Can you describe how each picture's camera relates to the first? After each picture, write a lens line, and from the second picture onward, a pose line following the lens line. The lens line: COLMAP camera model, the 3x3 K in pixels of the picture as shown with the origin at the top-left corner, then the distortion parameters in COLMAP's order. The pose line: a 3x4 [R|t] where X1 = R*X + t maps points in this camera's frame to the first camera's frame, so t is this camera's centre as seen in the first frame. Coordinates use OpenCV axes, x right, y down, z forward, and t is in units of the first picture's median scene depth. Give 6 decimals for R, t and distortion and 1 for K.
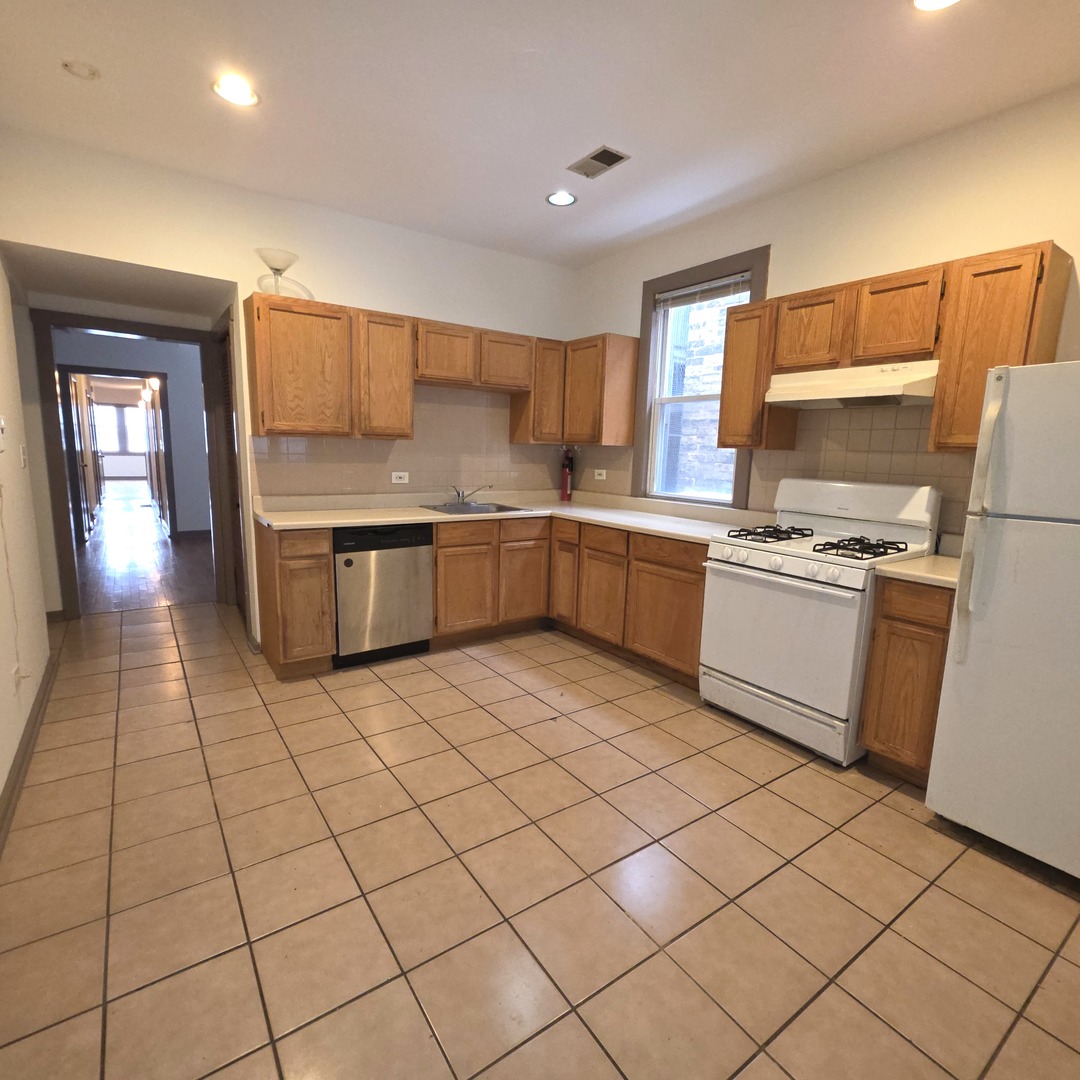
lens RADIAL K [[570.8, 0, 540.0], [0, 570.8, 540.0], [0, 0, 1]] dist [0.002427, 0.000439]
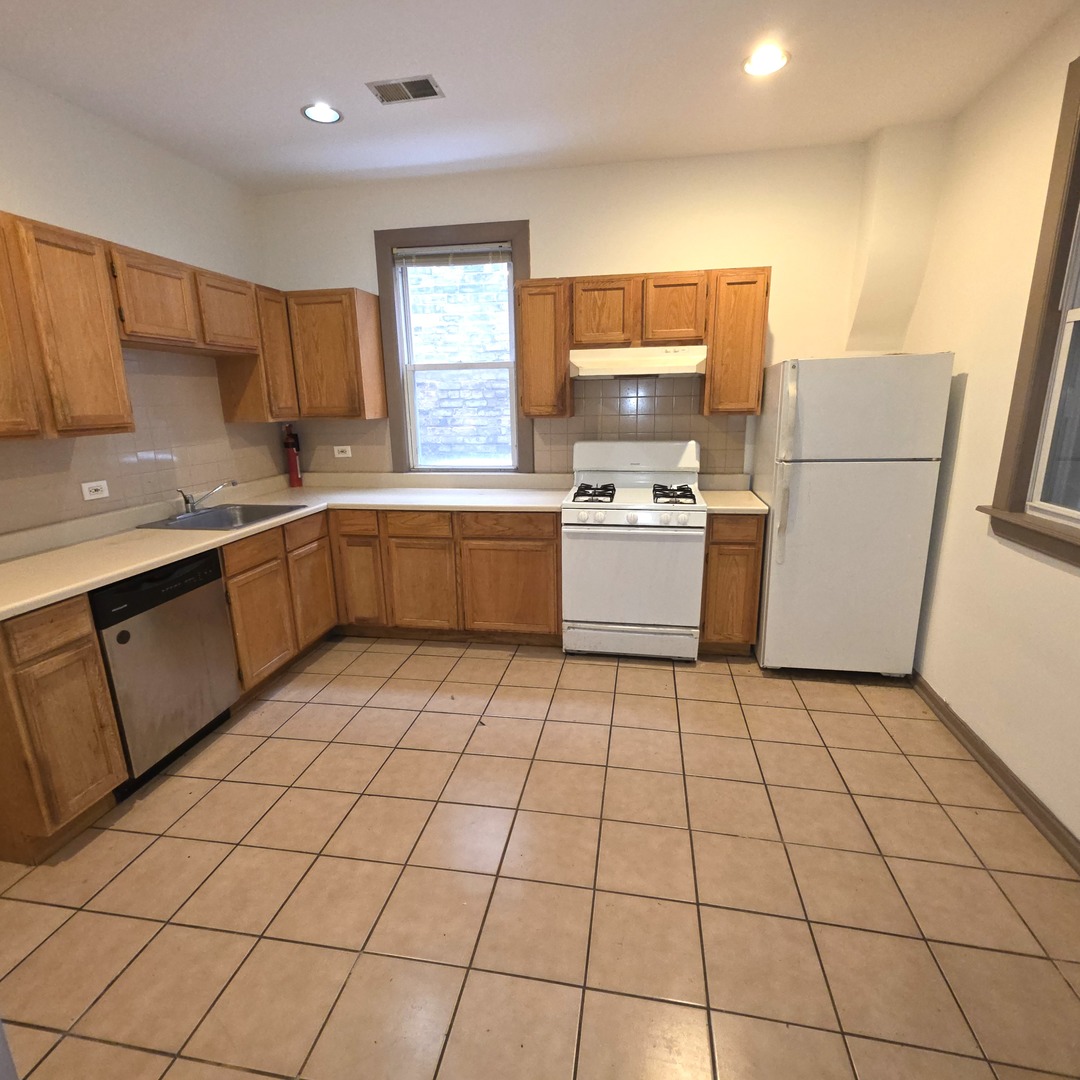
lens RADIAL K [[570.8, 0, 540.0], [0, 570.8, 540.0], [0, 0, 1]] dist [0.002427, 0.000439]
pose [[0.713363, -0.207751, 0.669292, -0.387219], [0.148298, 0.978171, 0.145565, -0.085569], [-0.684924, -0.004586, 0.728600, 0.204630]]
